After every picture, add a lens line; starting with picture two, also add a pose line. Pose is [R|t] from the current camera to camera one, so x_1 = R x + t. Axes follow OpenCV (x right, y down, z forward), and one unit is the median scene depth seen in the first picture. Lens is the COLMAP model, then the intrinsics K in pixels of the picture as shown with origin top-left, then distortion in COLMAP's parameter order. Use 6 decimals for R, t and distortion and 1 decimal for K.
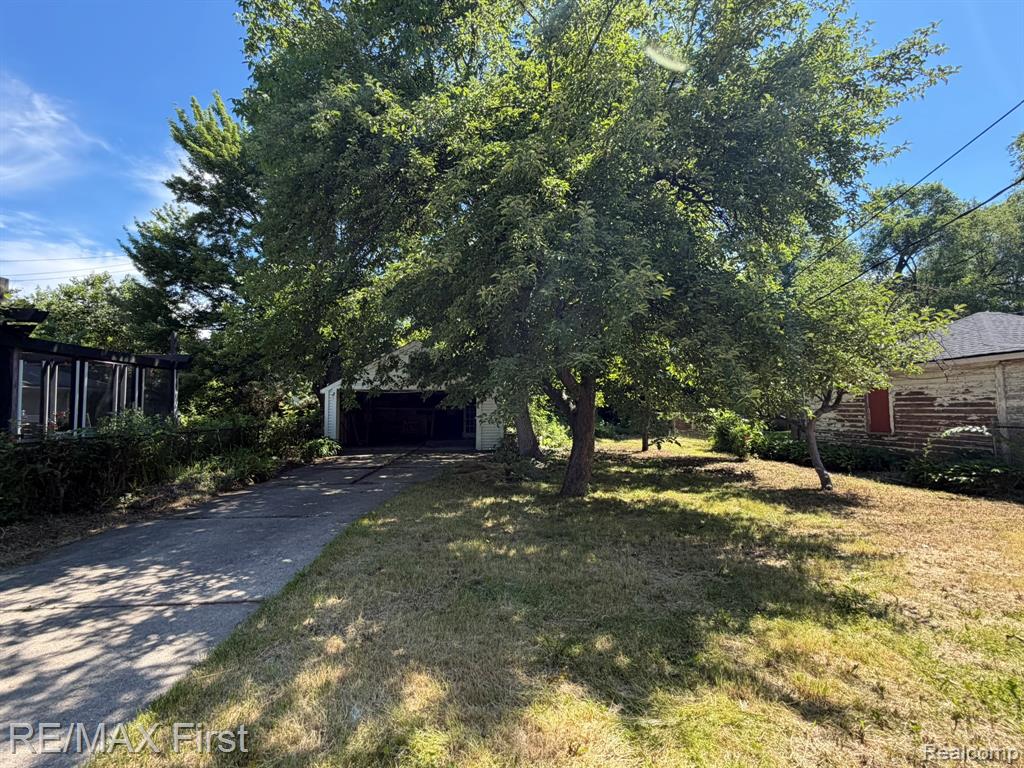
lens RADIAL K [[479.6, 0, 512.8], [0, 479.6, 374.5], [0, 0, 1]] dist [-0.015353, 0.001901]
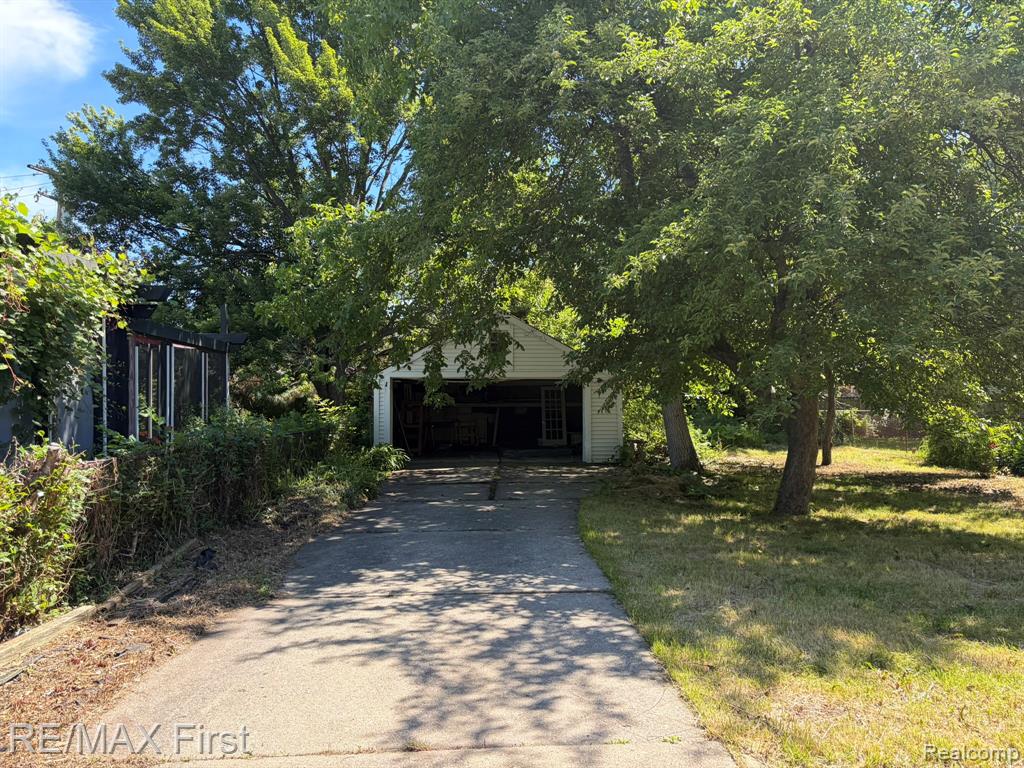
lens RADIAL K [[761.9, 0, 510.9], [0, 761.9, 392.0], [0, 0, 1]] dist [0.012300, -0.008538]
pose [[0.998665, -0.003645, -0.051519, -0.193857], [0.006430, 0.998521, 0.053993, -0.013026], [0.051246, -0.054253, 0.997211, -0.188397]]
